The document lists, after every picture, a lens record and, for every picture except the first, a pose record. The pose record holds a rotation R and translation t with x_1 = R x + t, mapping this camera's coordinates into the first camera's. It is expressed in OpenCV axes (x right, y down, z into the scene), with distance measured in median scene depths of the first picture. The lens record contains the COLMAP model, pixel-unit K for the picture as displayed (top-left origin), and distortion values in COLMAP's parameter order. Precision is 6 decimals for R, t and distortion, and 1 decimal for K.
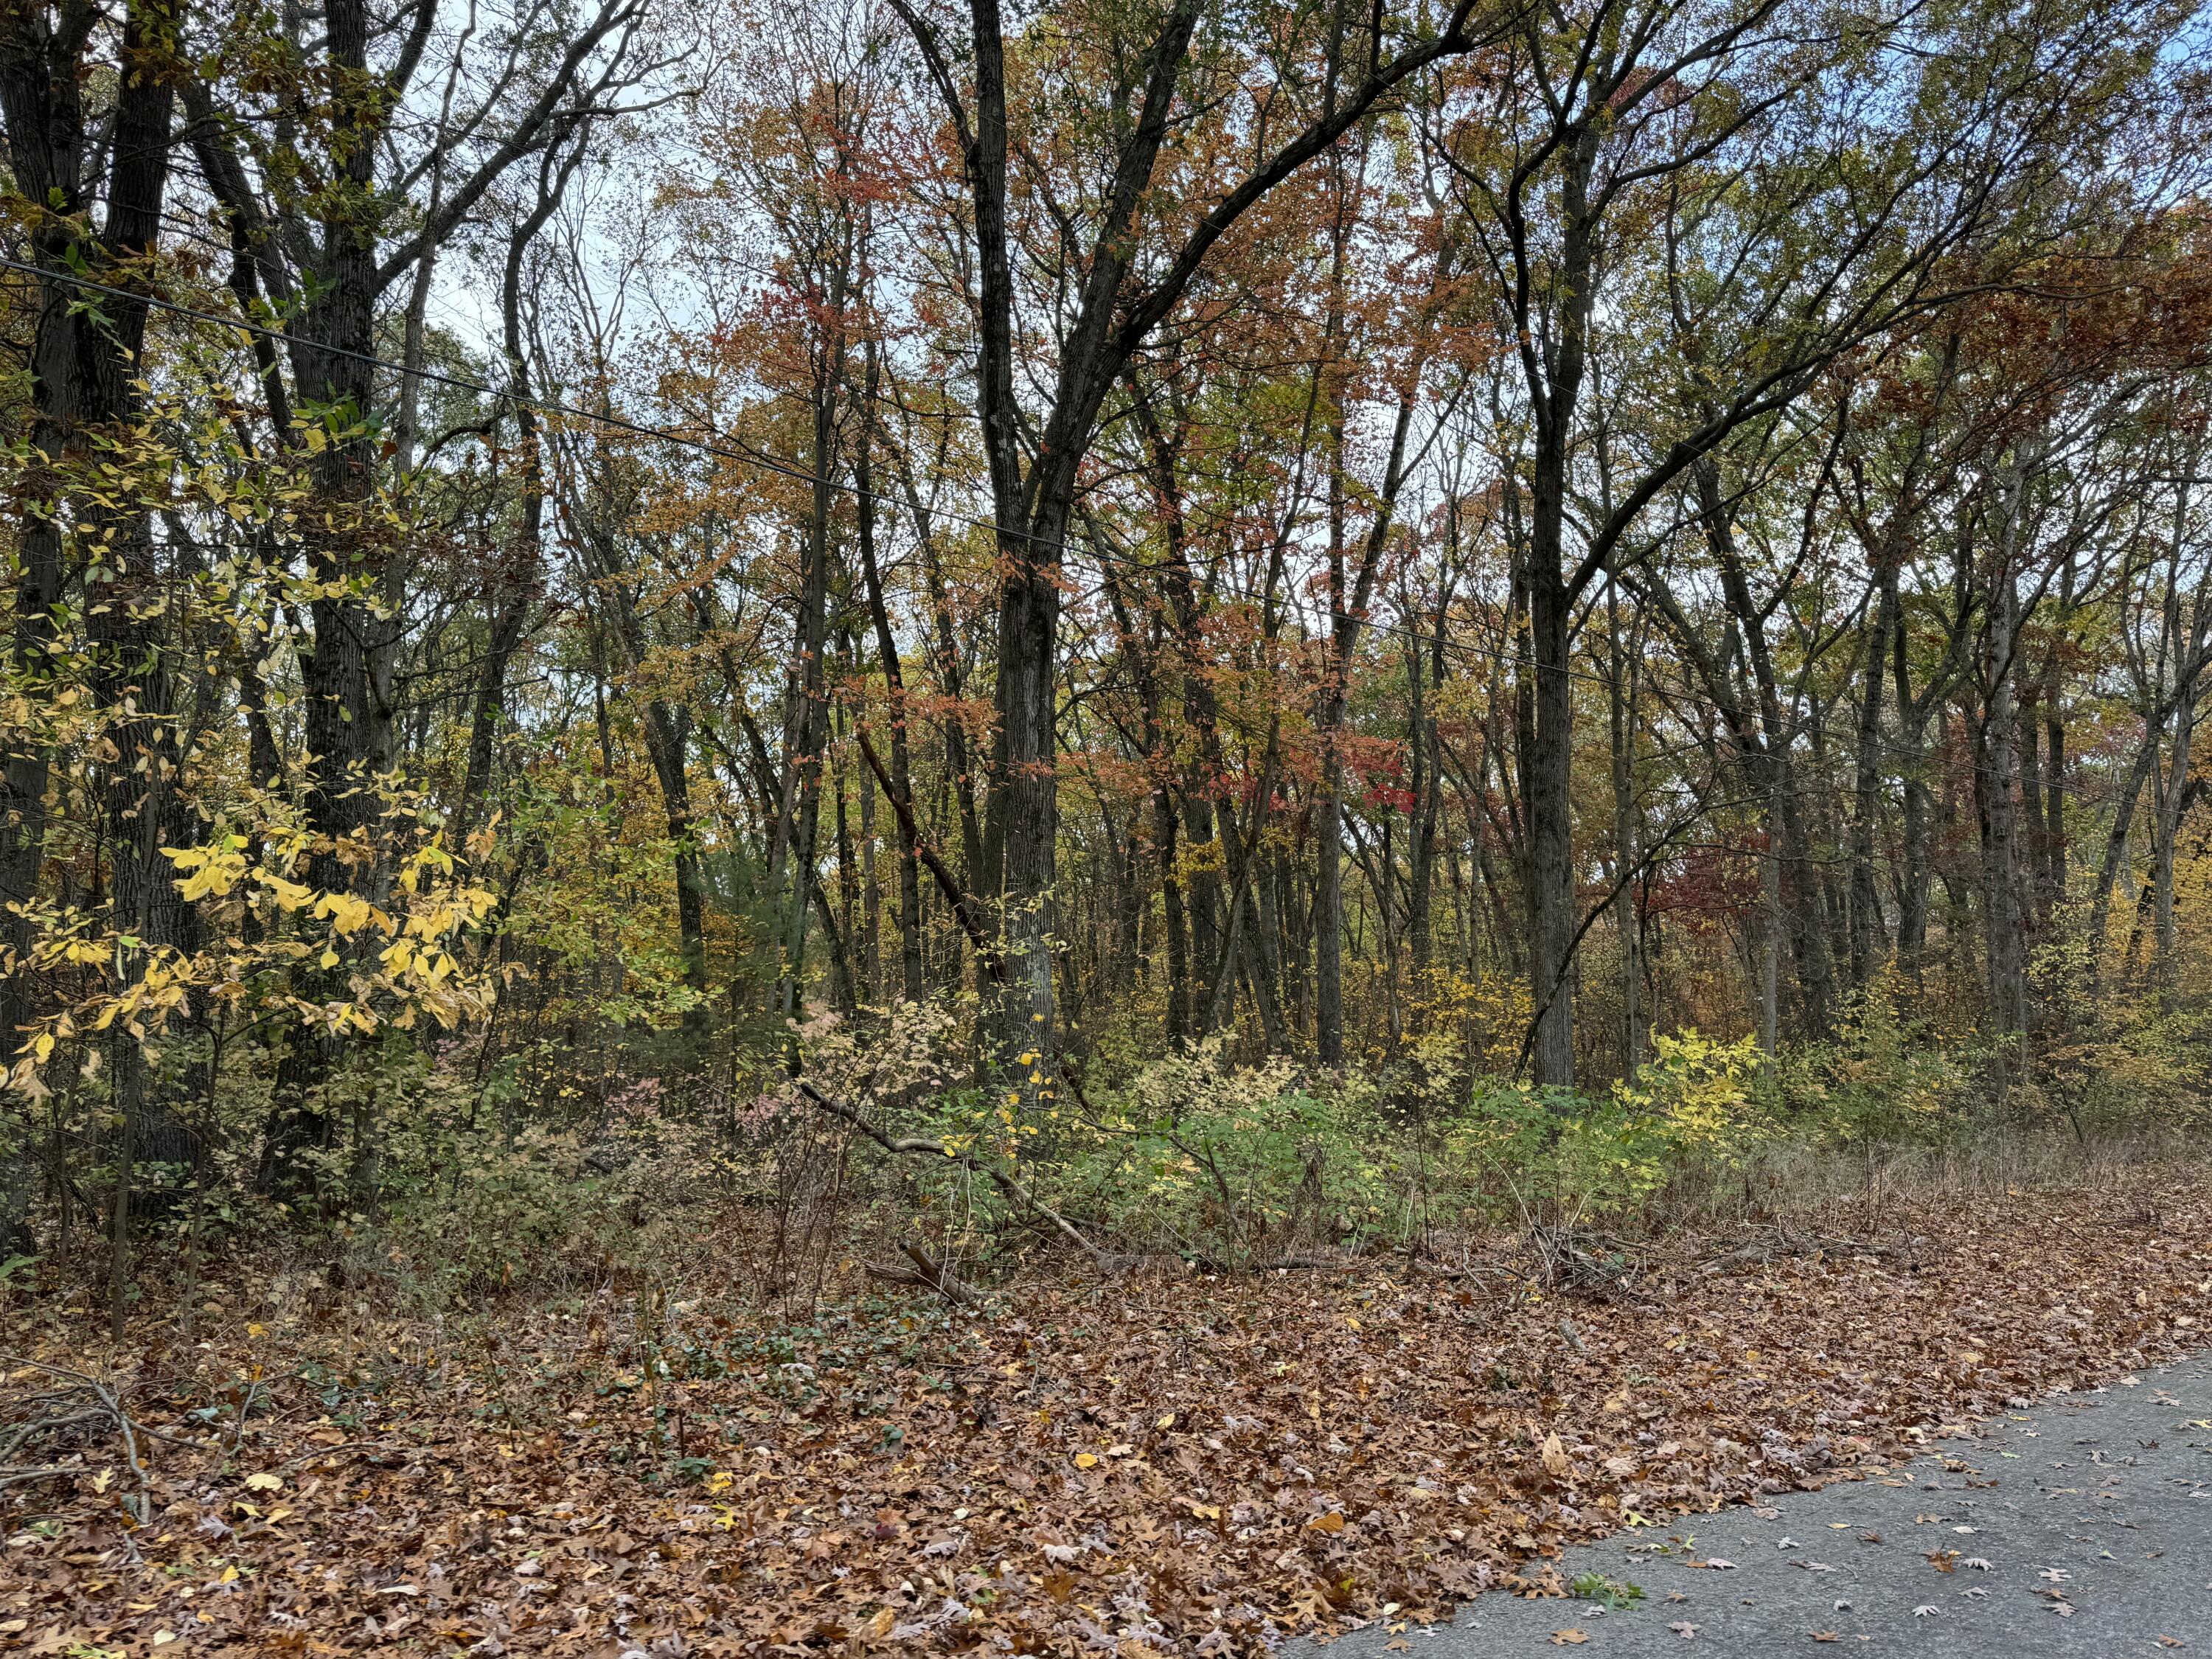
lens RADIAL K [[1616.3, 0, 1106.1], [0, 1616.3, 833.0], [0, 0, 1]] dist [0.002936, 0.000283]
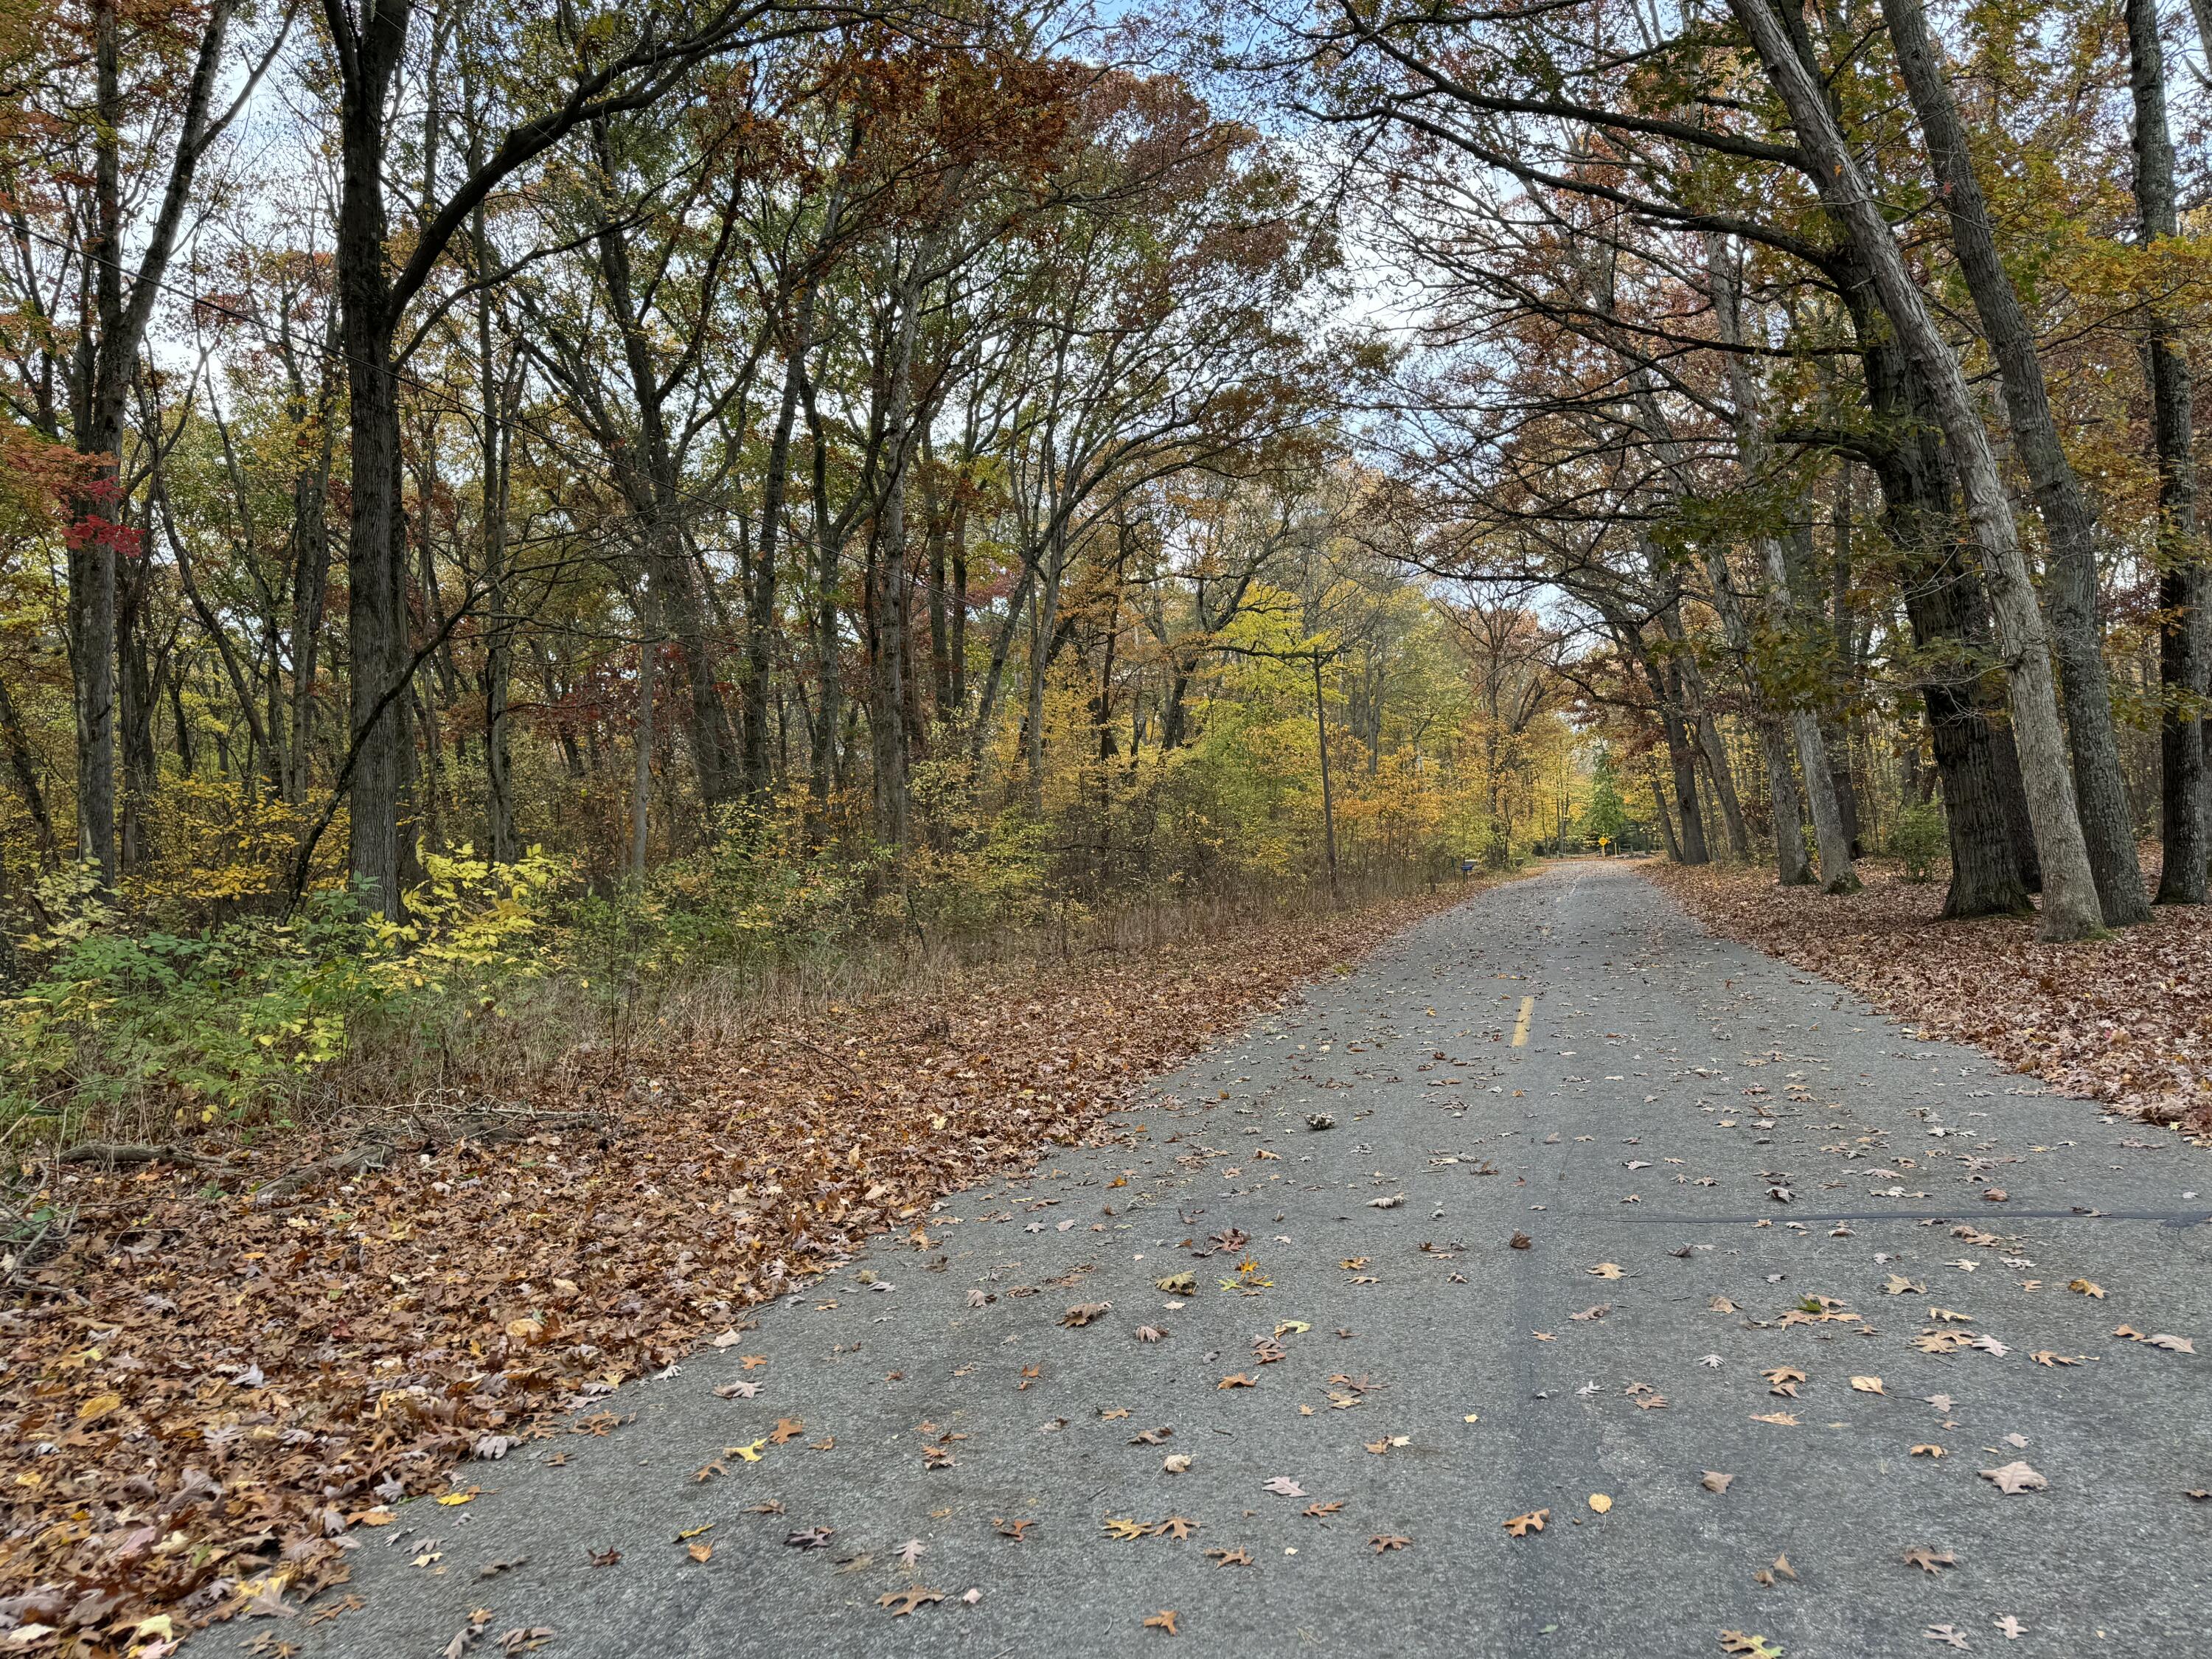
lens RADIAL K [[1616.3, 0, 1105.9], [0, 1616.3, 827.6], [0, 0, 1]] dist [0.002936, 0.000283]
pose [[0.819746, -0.022269, 0.572294, 0.120152], [-0.034308, 0.995540, 0.087882, 0.024421], [-0.571699, -0.091675, 0.815326, 0.129279]]
